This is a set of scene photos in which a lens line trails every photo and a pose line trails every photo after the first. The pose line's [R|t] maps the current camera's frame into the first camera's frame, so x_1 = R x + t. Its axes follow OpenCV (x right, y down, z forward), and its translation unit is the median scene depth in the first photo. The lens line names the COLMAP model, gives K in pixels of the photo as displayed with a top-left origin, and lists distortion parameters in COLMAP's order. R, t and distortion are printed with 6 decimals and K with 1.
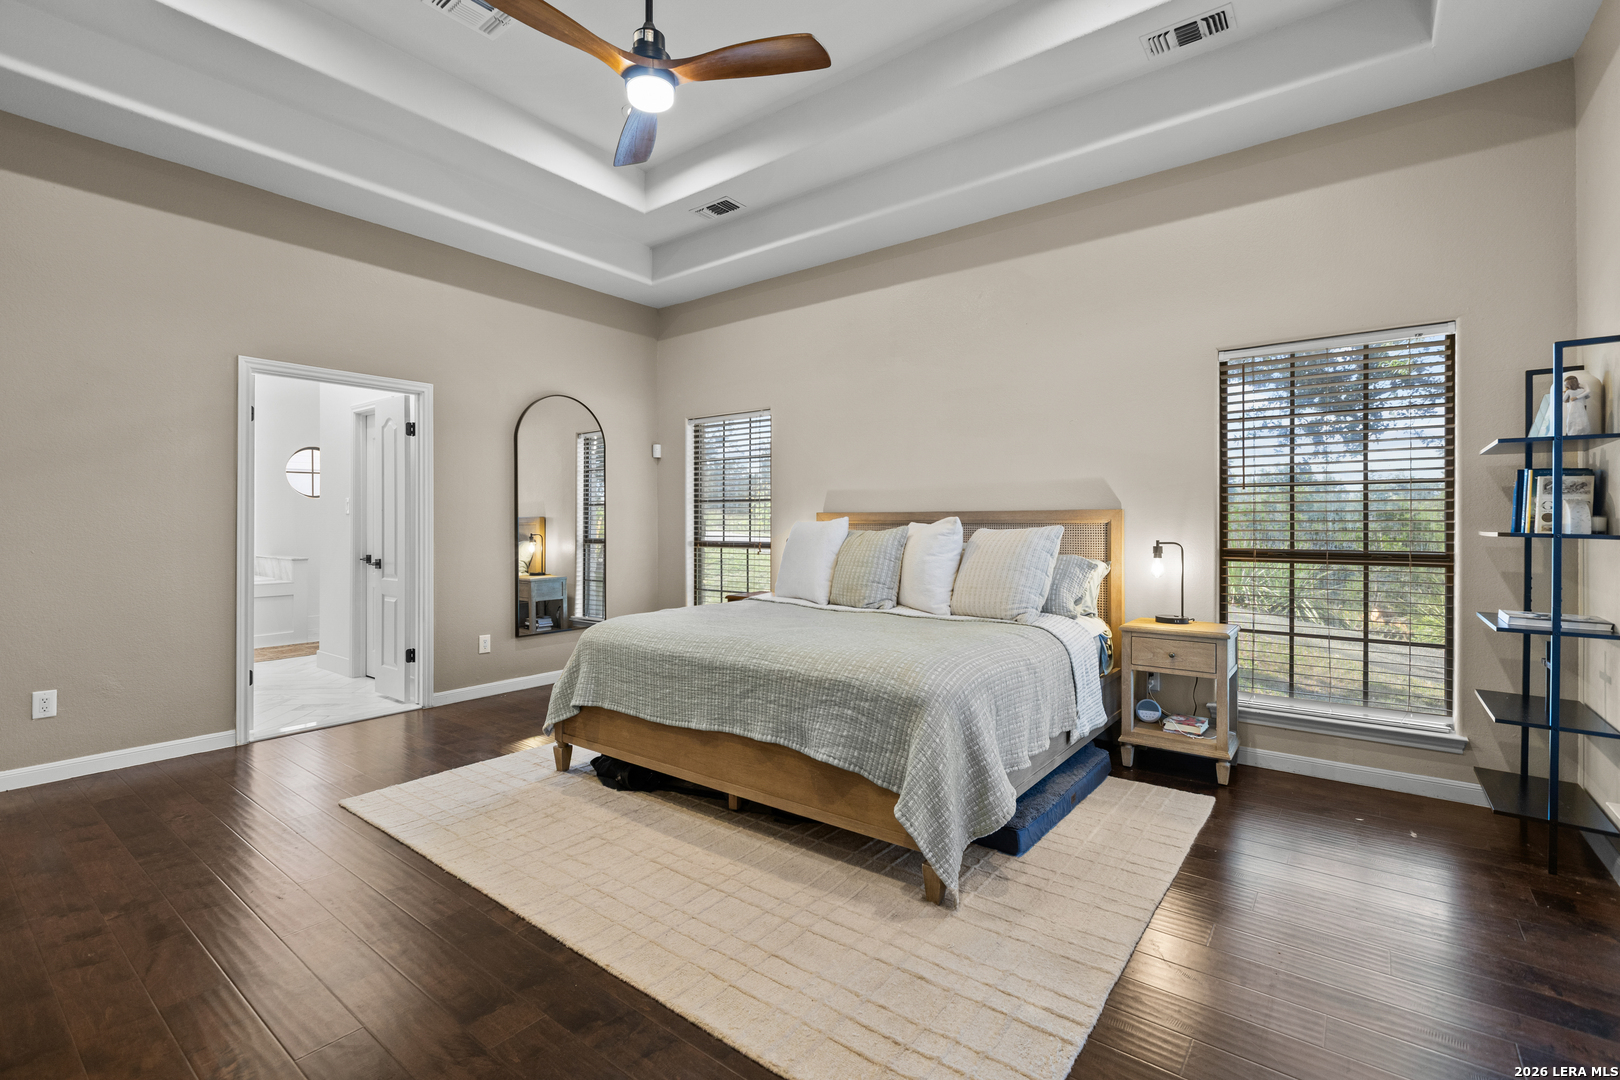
lens RADIAL K [[727.0, 0, 802.5], [0, 727.0, 531.2], [0, 0, 1]] dist [0.000419, -0.000042]
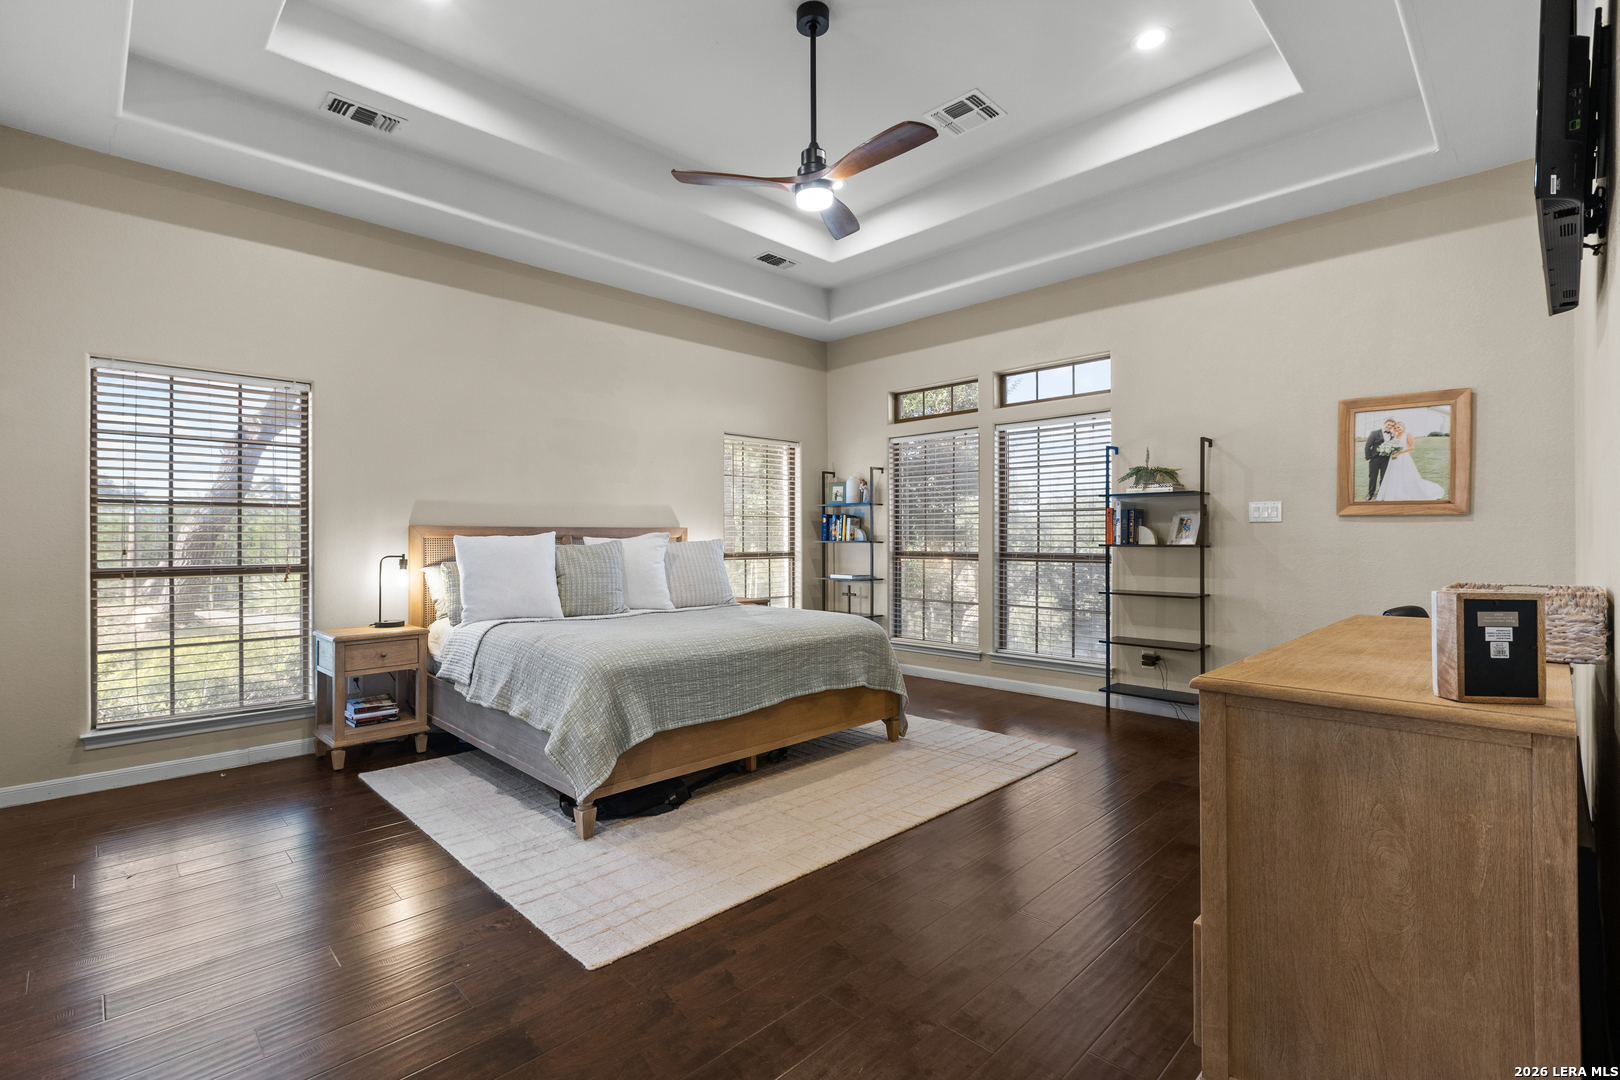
lens RADIAL K [[727.0, 0, 802.8], [0, 727.0, 539.6], [0, 0, 1]] dist [0.000419, -0.000042]
pose [[0.133446, -0.001709, 0.991055, -1.313315], [0.012629, 0.999920, 0.000024, -0.006225], [-0.990976, 0.012513, 0.133457, 0.757348]]
